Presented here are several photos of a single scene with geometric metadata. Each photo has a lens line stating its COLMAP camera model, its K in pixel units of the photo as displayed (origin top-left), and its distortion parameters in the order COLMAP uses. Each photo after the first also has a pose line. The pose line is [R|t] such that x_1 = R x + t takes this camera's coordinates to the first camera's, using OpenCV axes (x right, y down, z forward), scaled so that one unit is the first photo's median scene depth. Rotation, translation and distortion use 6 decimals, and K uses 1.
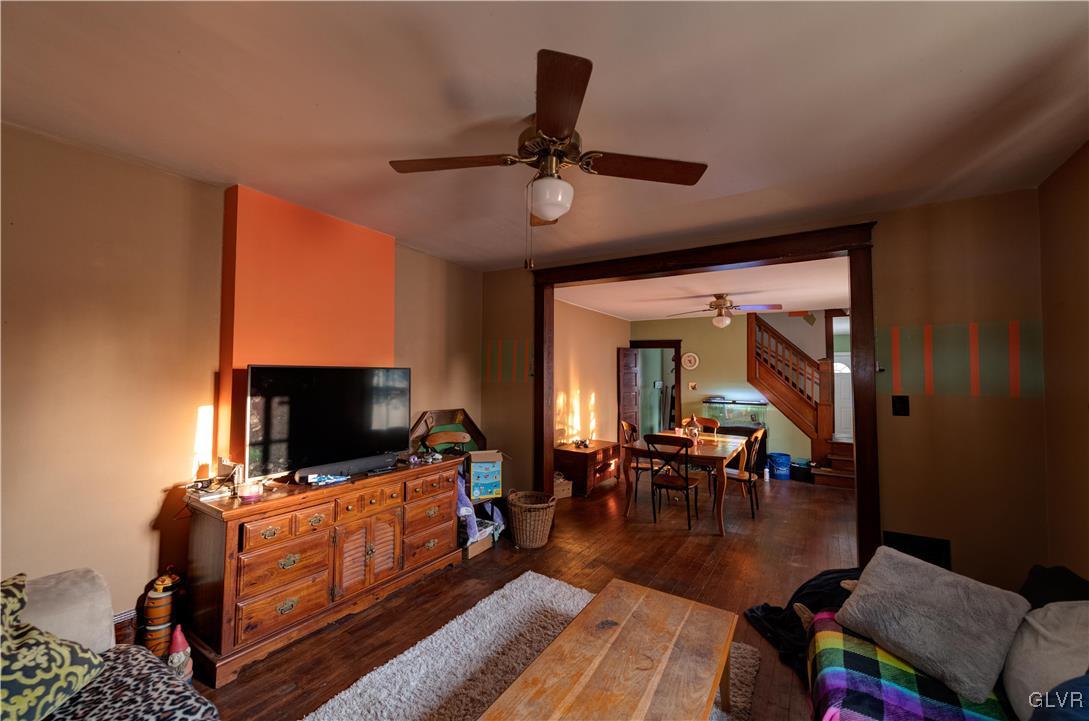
lens RADIAL K [[429.3, 0, 543.0], [0, 429.3, 359.4], [0, 0, 1]] dist [0.003203, 0.000106]
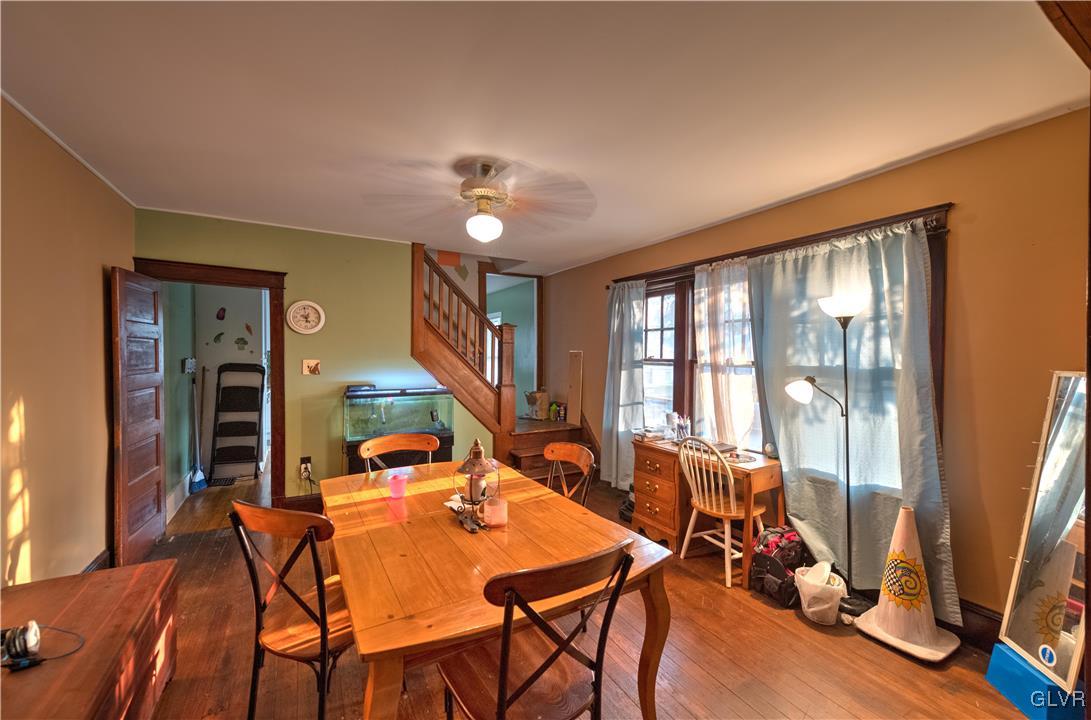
lens RADIAL K [[430.0, 0, 544.4], [0, 430.0, 354.4], [0, 0, 1]] dist [0.003203, 0.000106]
pose [[0.452951, -0.013173, 0.891438, 0.018940], [-0.031659, 0.999023, 0.030849, 0.023417], [-0.890973, -0.042195, 0.452091, 0.544987]]
